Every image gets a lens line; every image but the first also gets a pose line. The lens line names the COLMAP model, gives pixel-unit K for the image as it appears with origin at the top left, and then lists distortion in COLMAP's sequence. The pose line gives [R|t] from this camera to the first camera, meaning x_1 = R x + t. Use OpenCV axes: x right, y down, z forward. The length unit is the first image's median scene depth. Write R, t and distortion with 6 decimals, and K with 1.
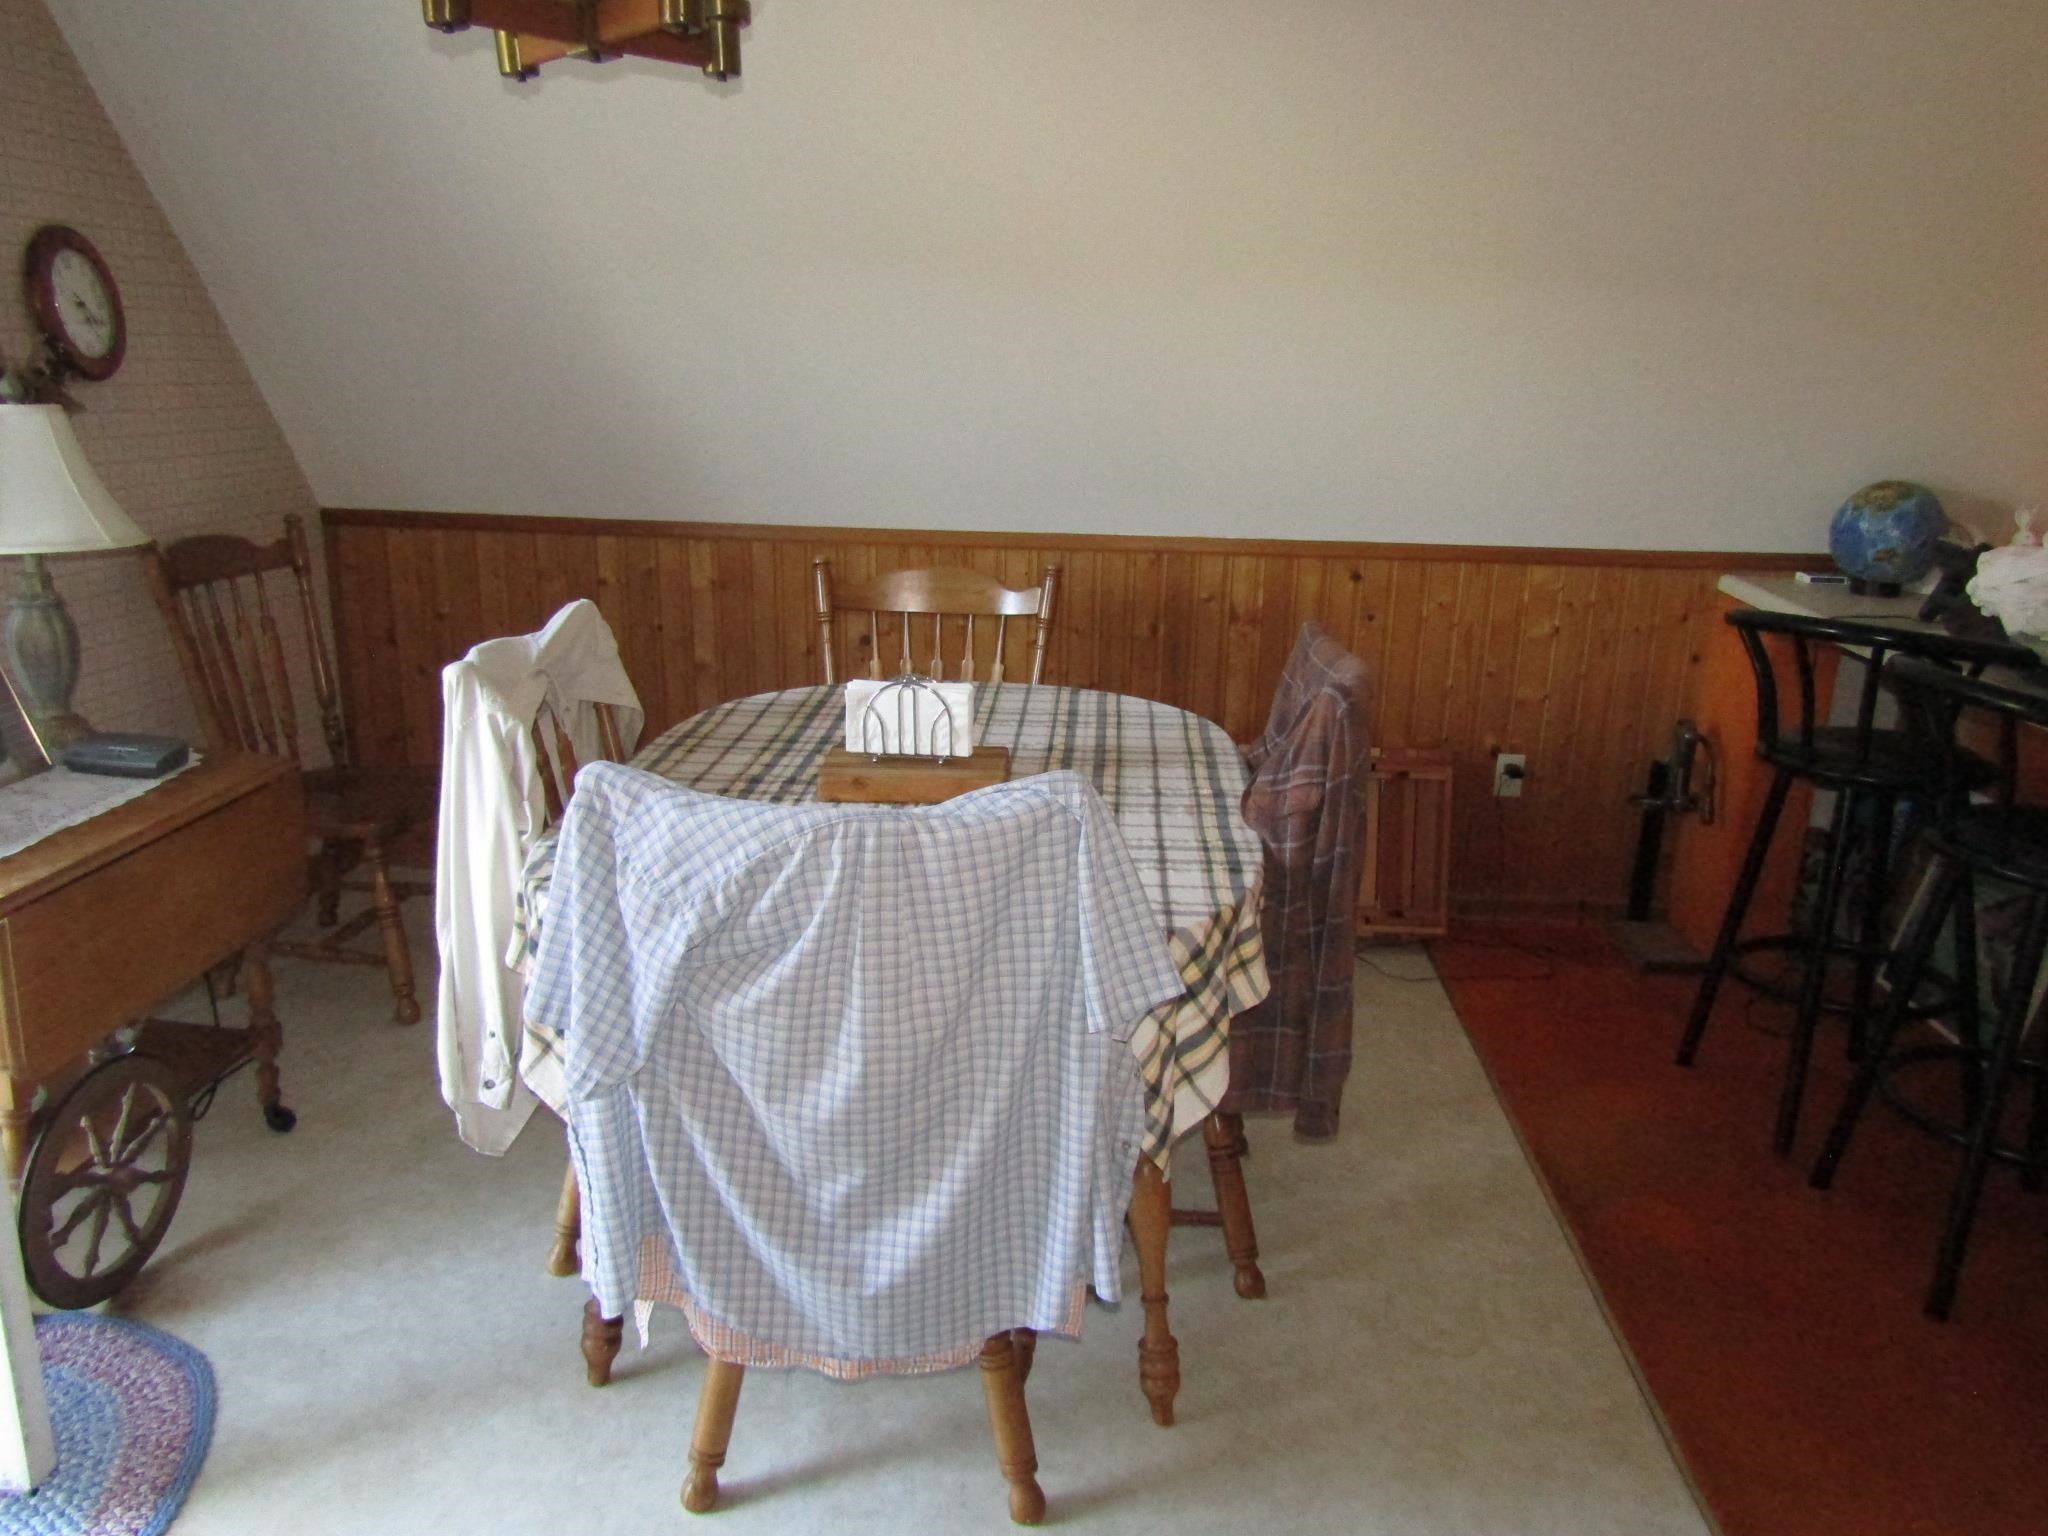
lens RADIAL K [[1452.5, 0, 1014.0], [0, 1452.5, 778.8], [0, 0, 1]] dist [-0.017727, 0.008151]
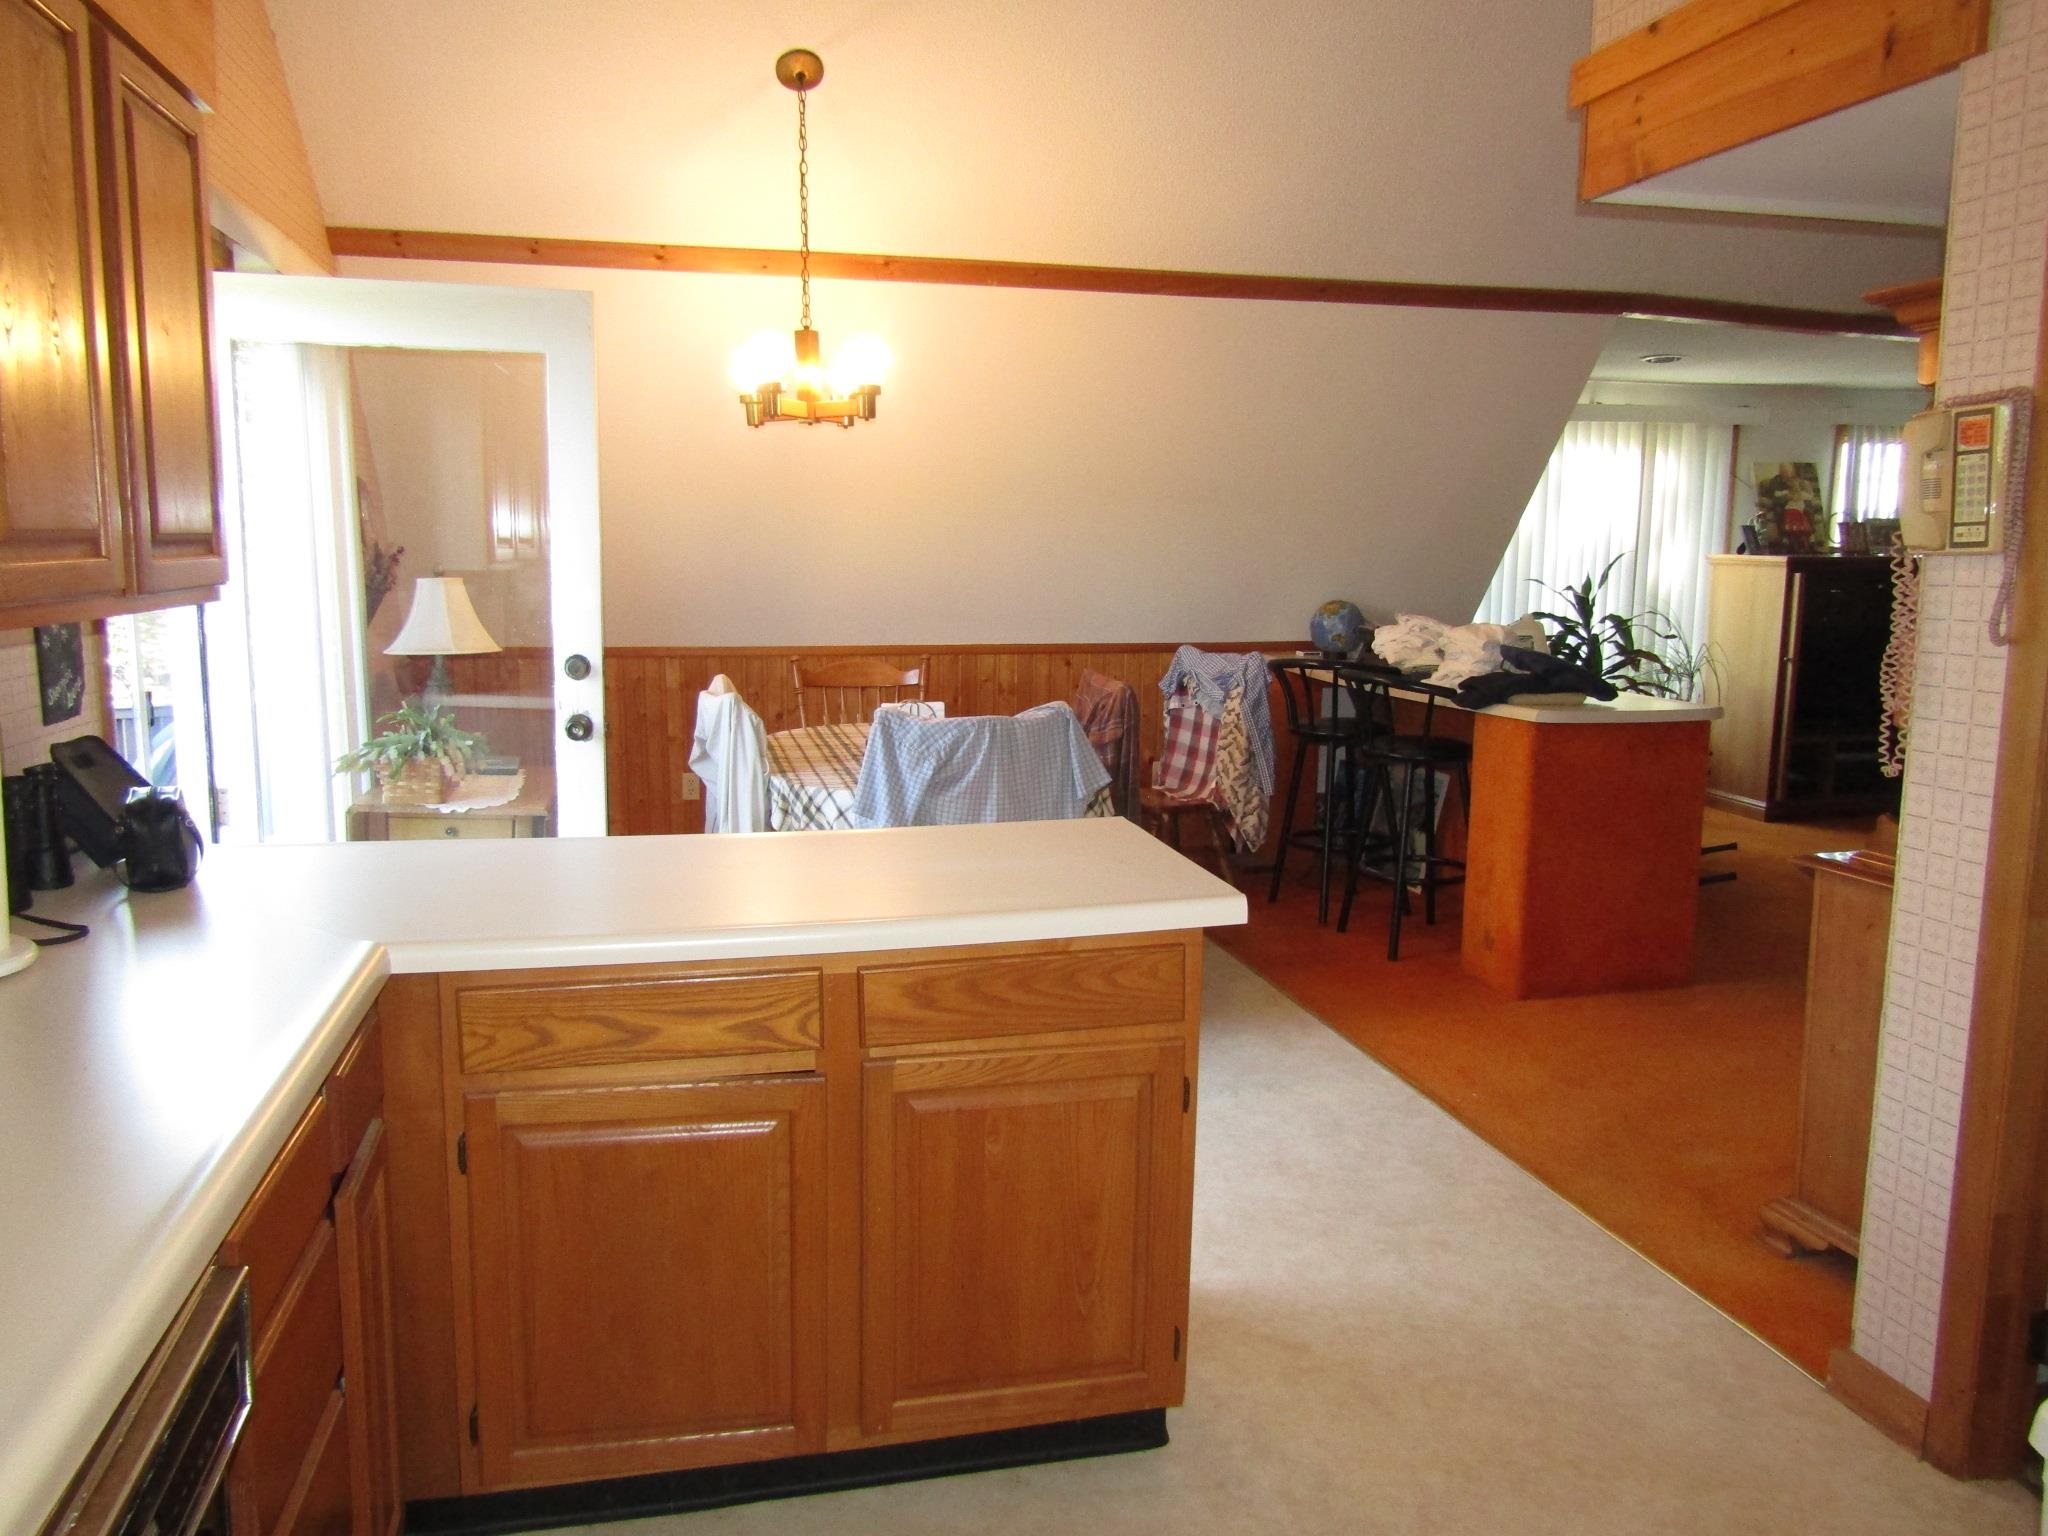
lens RADIAL K [[1452.5, 0, 1027.0], [0, 1452.5, 764.5], [0, 0, 1]] dist [-0.017727, 0.008151]
pose [[0.950830, -0.058107, 0.304214, -0.413982], [0.094423, 0.989867, -0.106051, 0.190606], [-0.294969, 0.129561, 0.946682, -0.733520]]
